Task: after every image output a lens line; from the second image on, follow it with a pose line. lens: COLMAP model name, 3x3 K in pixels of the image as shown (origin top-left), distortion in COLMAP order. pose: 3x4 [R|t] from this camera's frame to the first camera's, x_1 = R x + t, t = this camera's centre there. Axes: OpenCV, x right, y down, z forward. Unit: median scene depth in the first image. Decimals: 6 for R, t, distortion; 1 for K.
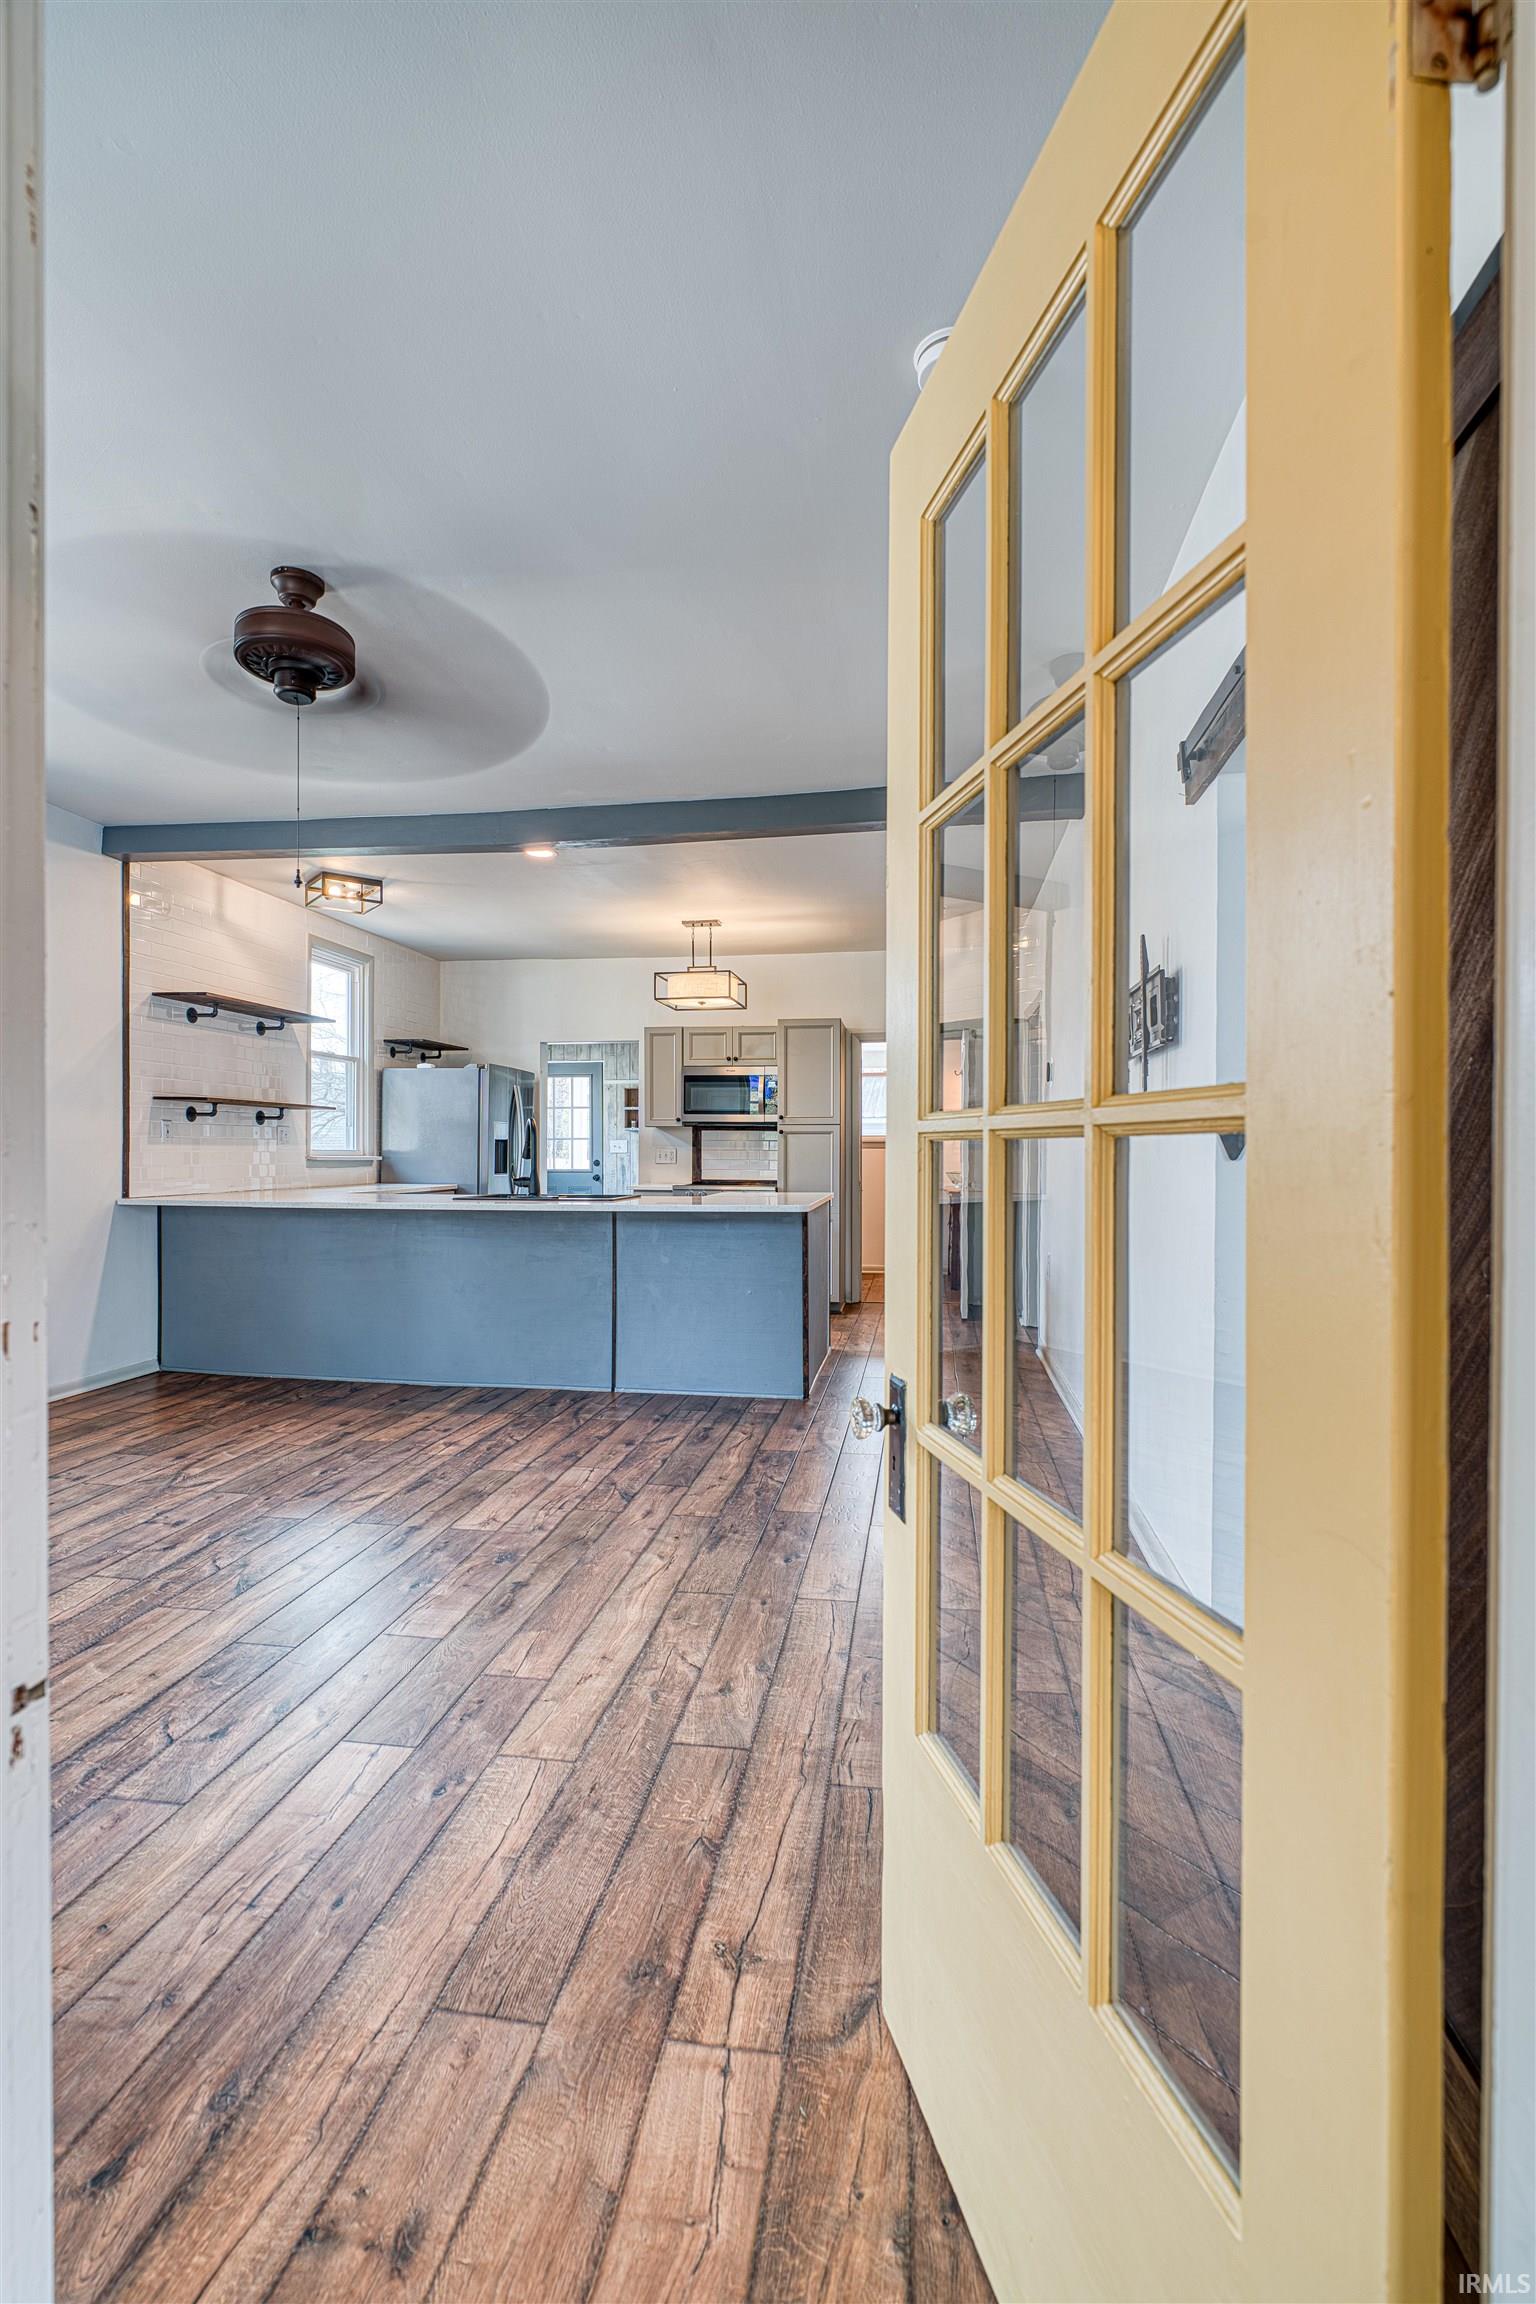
lens RADIAL K [[1054.4, 0, 765.6], [0, 1054.4, 1157.5], [0, 0, 1]] dist [-0.002604, 0.000040]
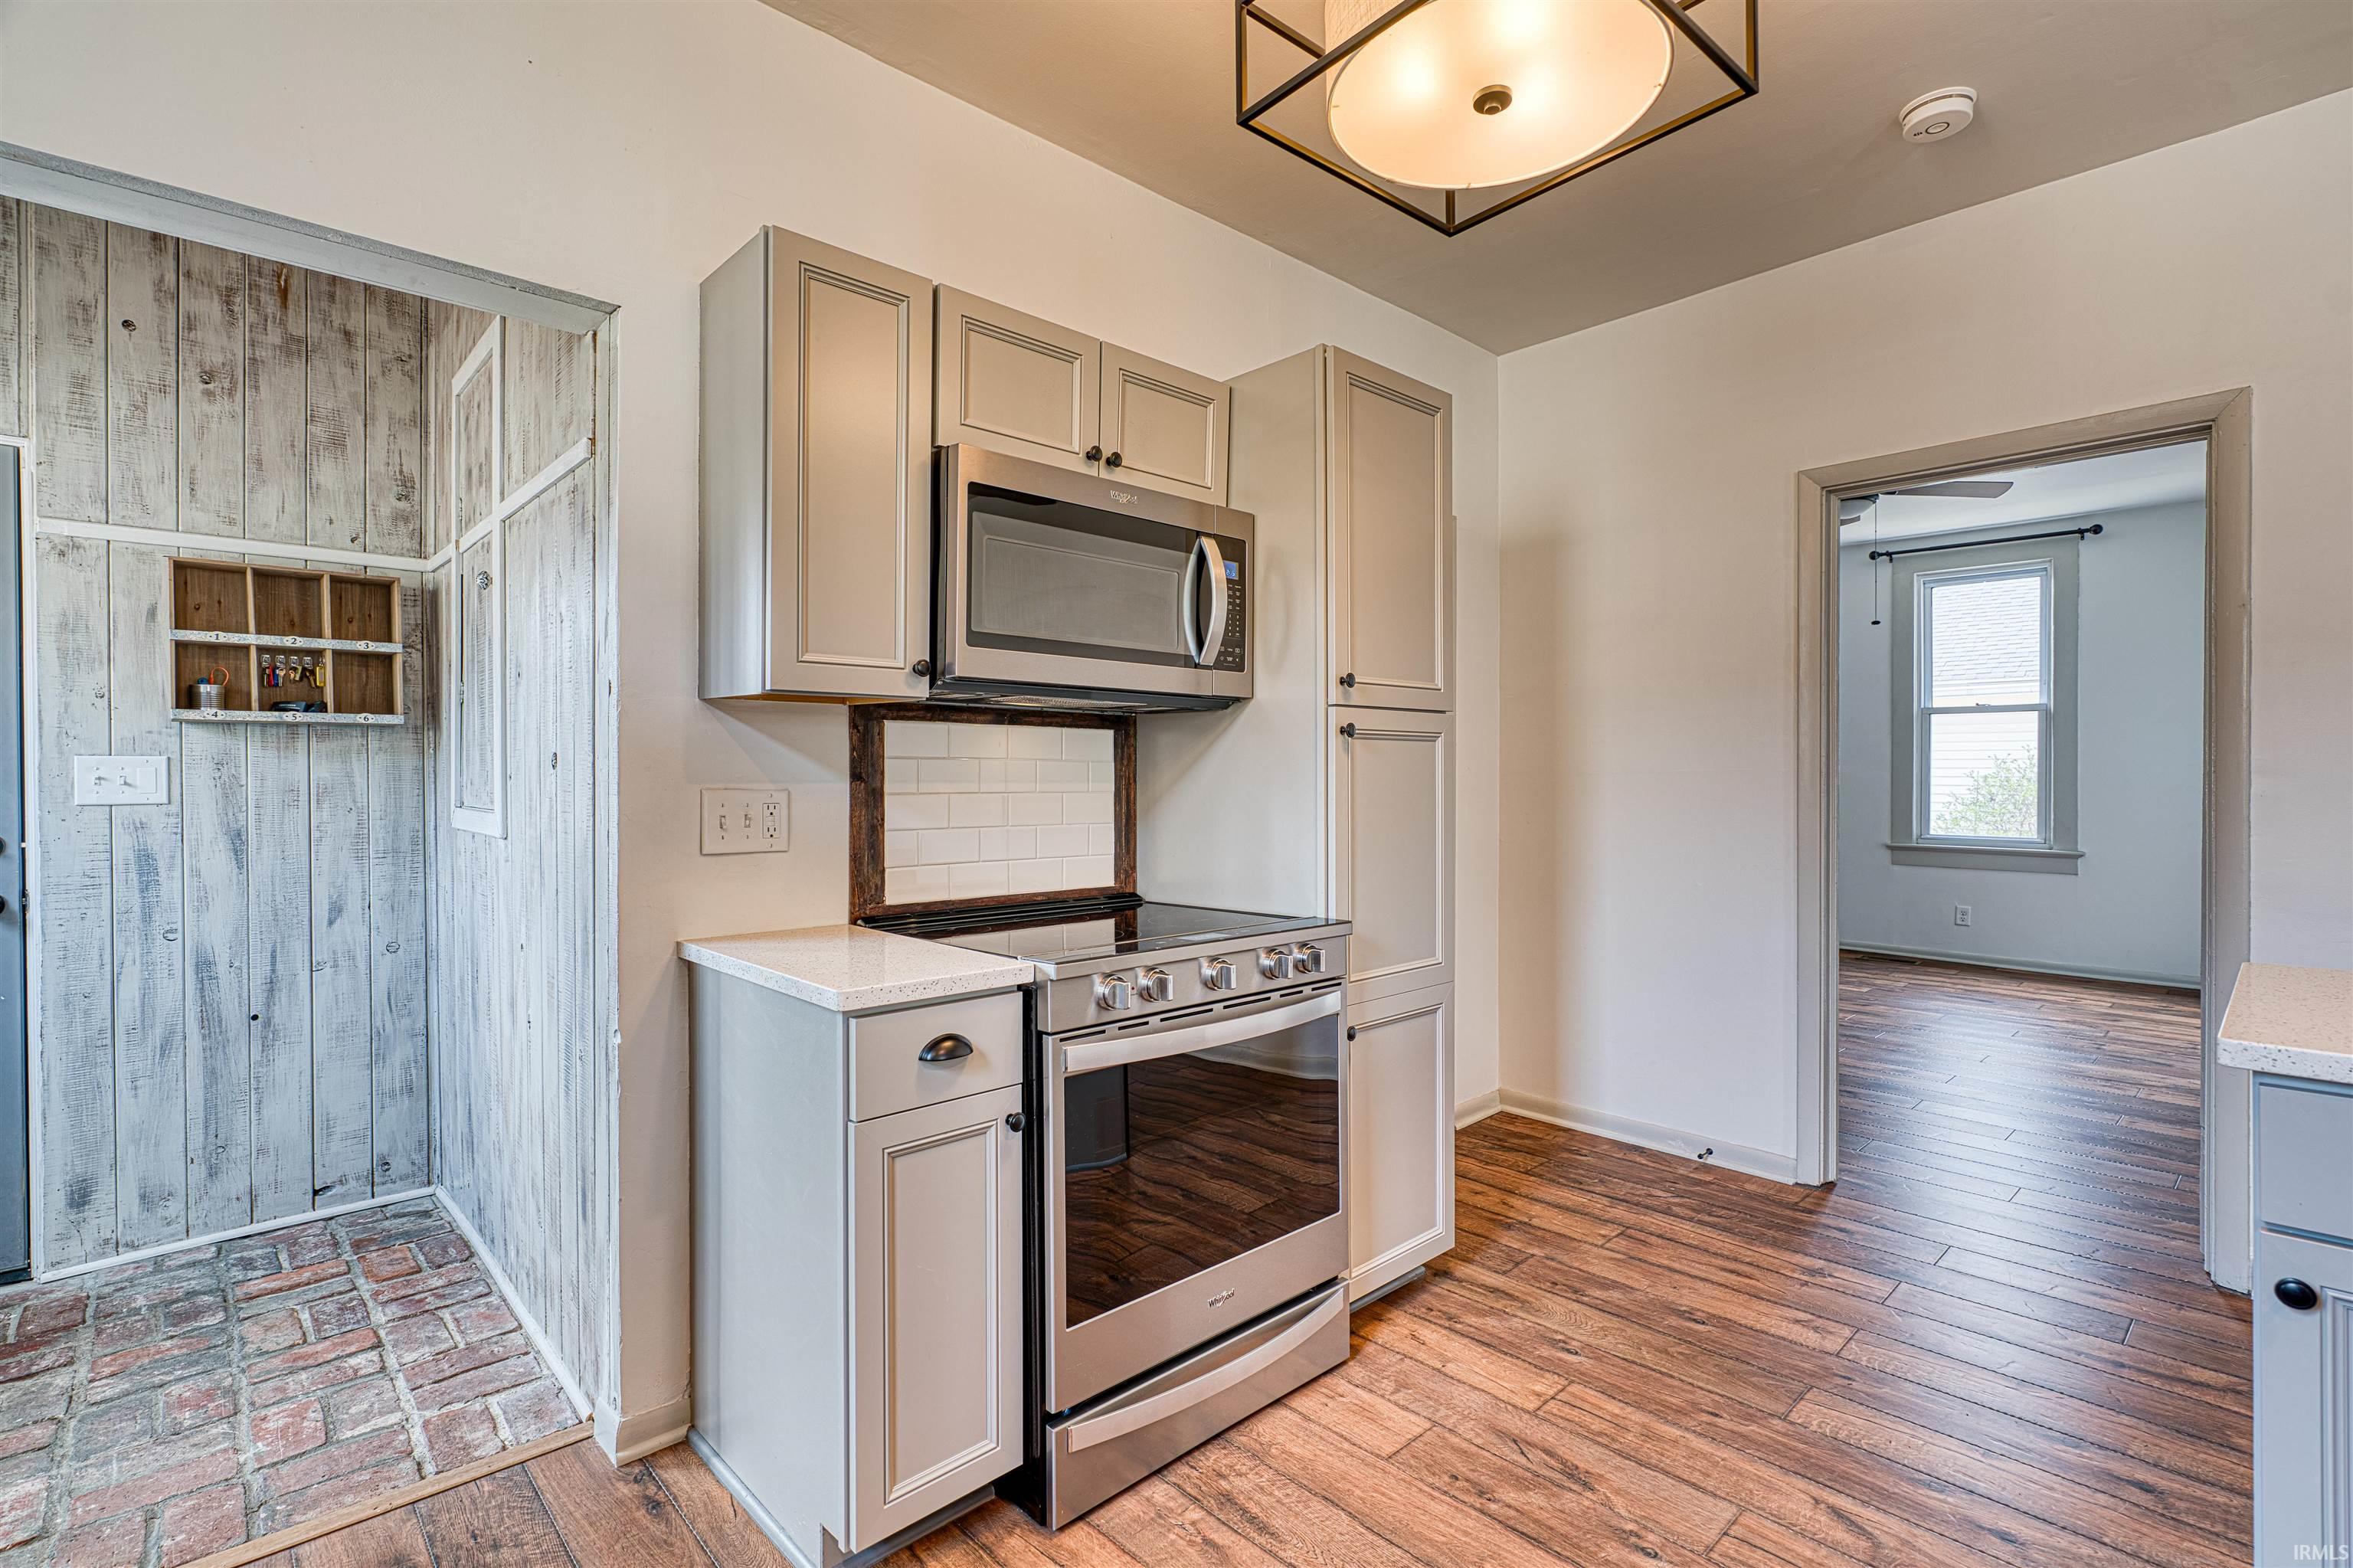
lens RADIAL K [[1083.5, 0, 1183.1], [0, 1083.5, 781.8], [0, 0, 1]] dist [-0.006585, 0.003523]
pose [[0.618512, -0.019195, 0.785541, -0.434641], [0.015073, 0.999807, 0.012562, -0.022191], [-0.785631, 0.004071, 0.618683, 1.404692]]
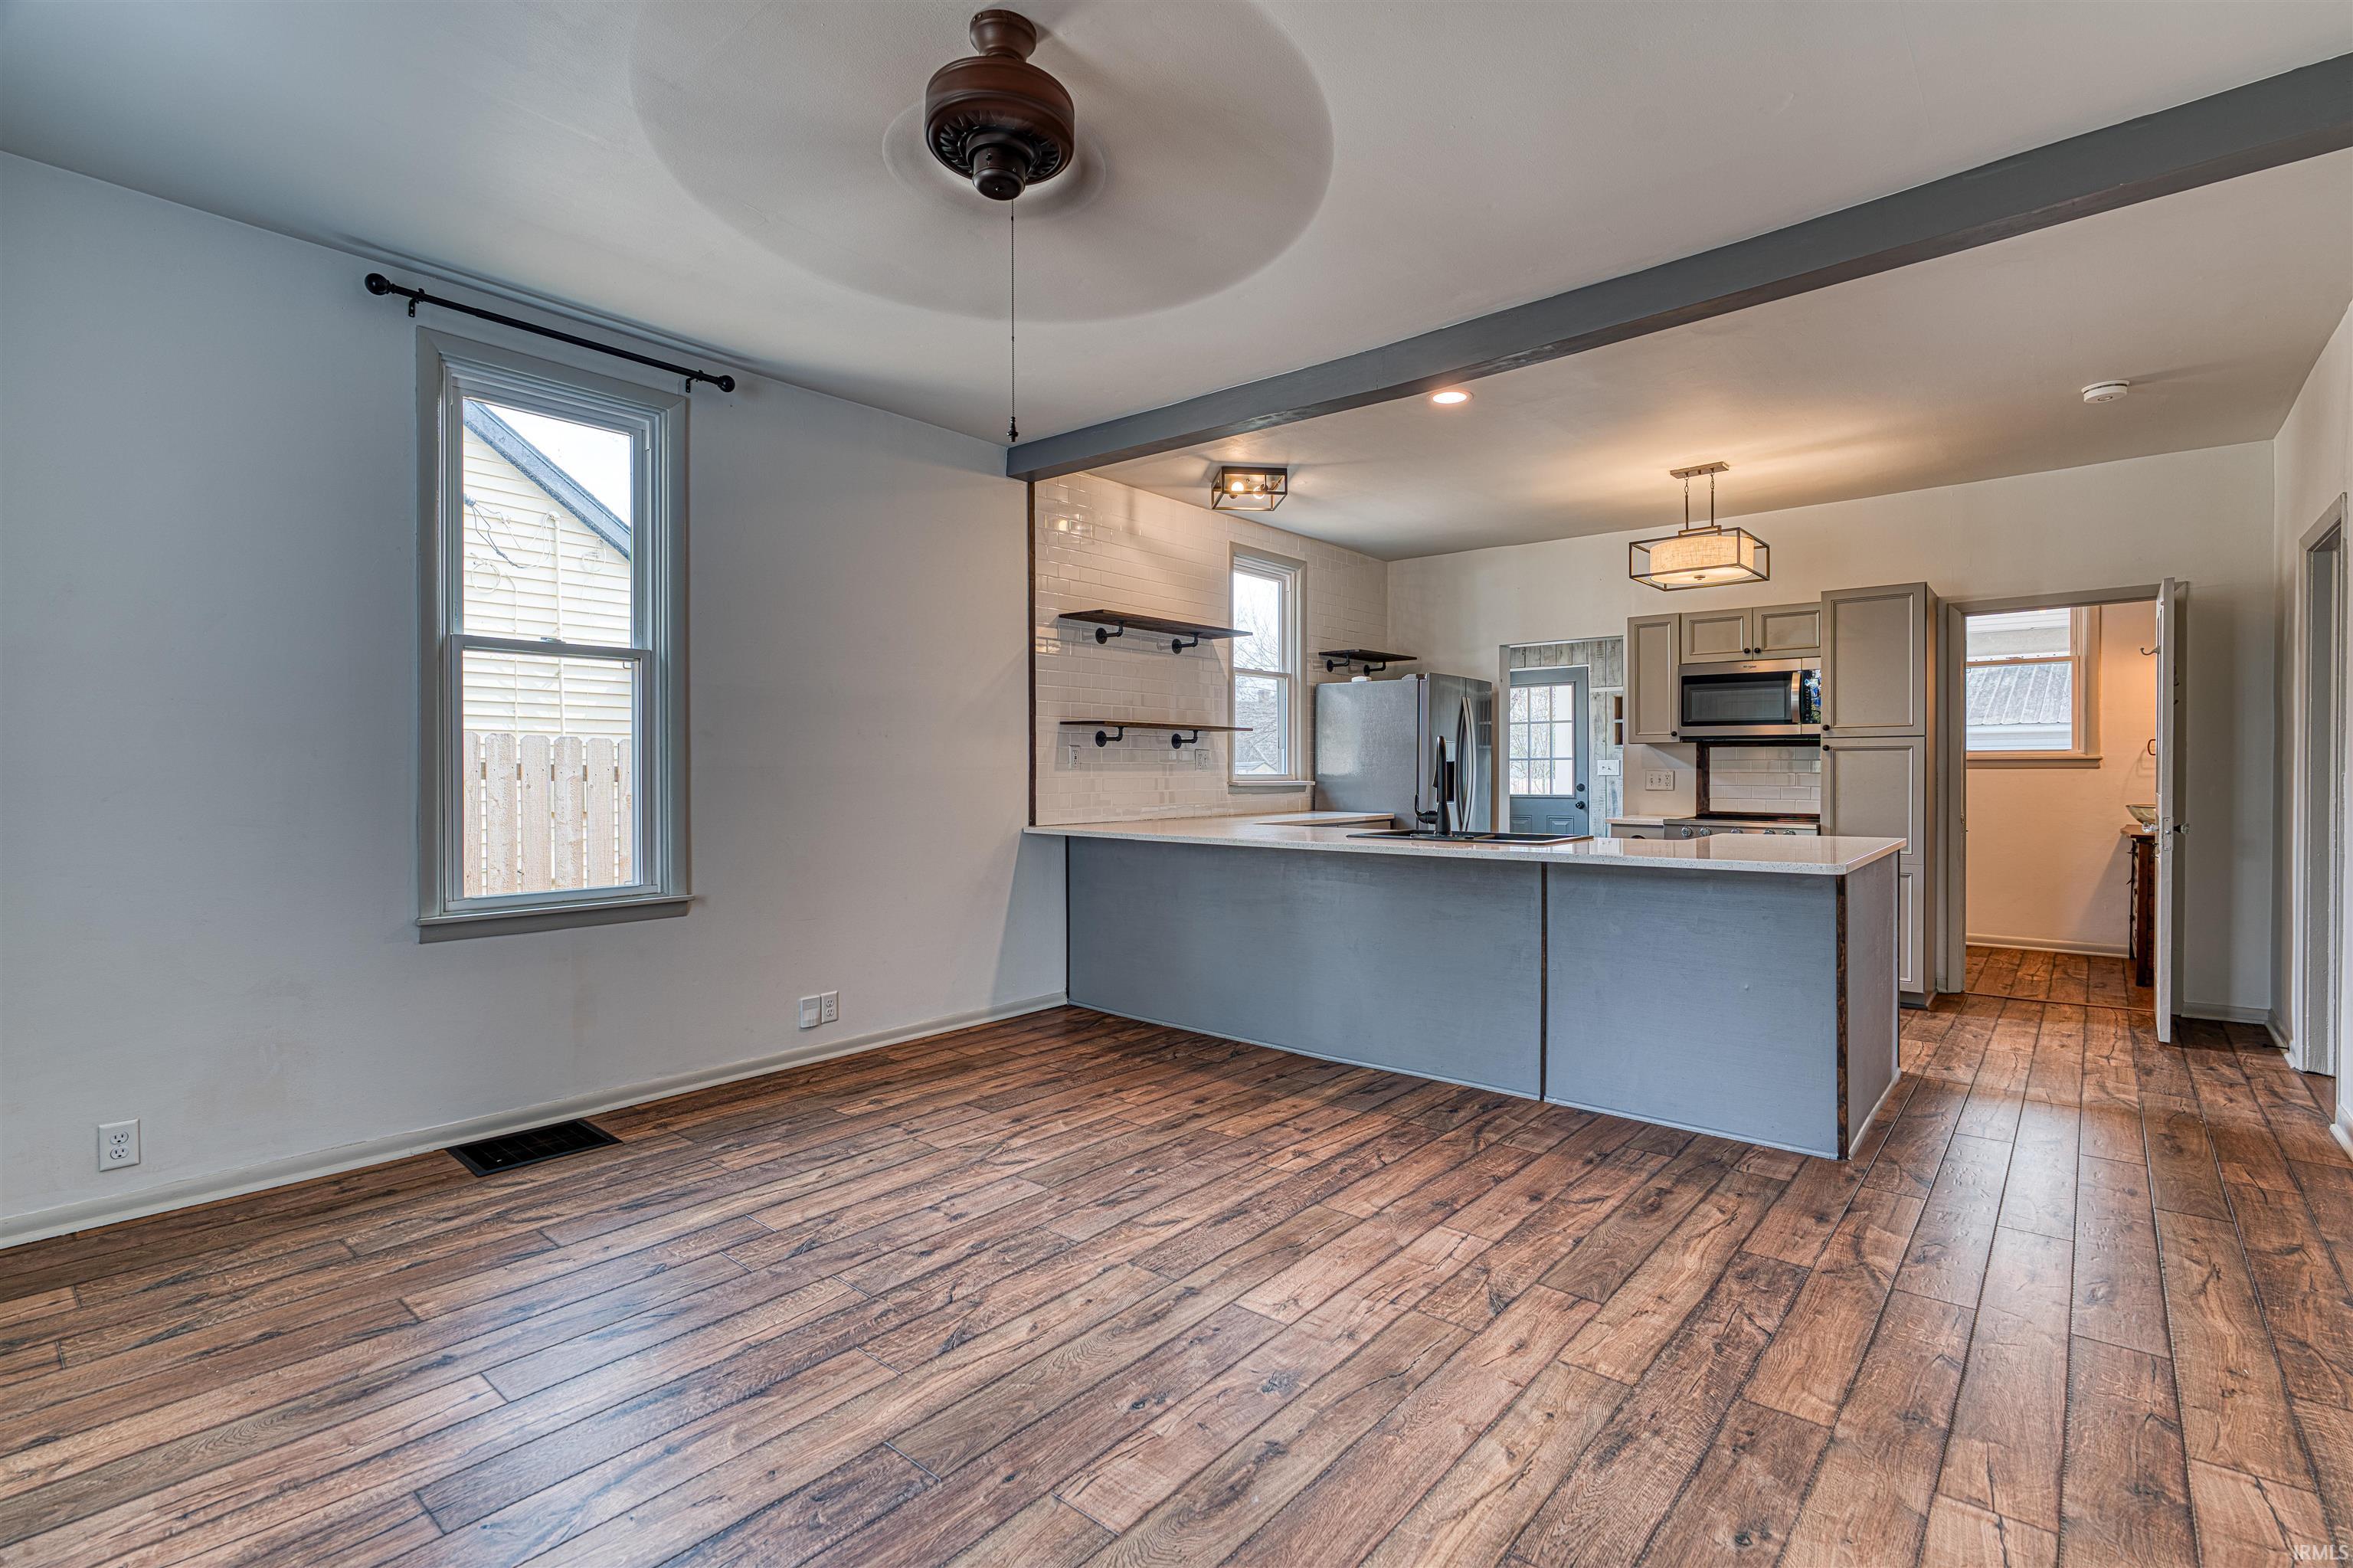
lens RADIAL K [[1083.5, 0, 1185.9], [0, 1083.5, 778.9], [0, 0, 1]] dist [-0.006585, 0.003523]
pose [[0.853801, 0.001223, -0.520598, 0.037028], [-0.000096, 0.999998, 0.002193, -0.007311], [0.520599, -0.001822, 0.853799, 0.208841]]
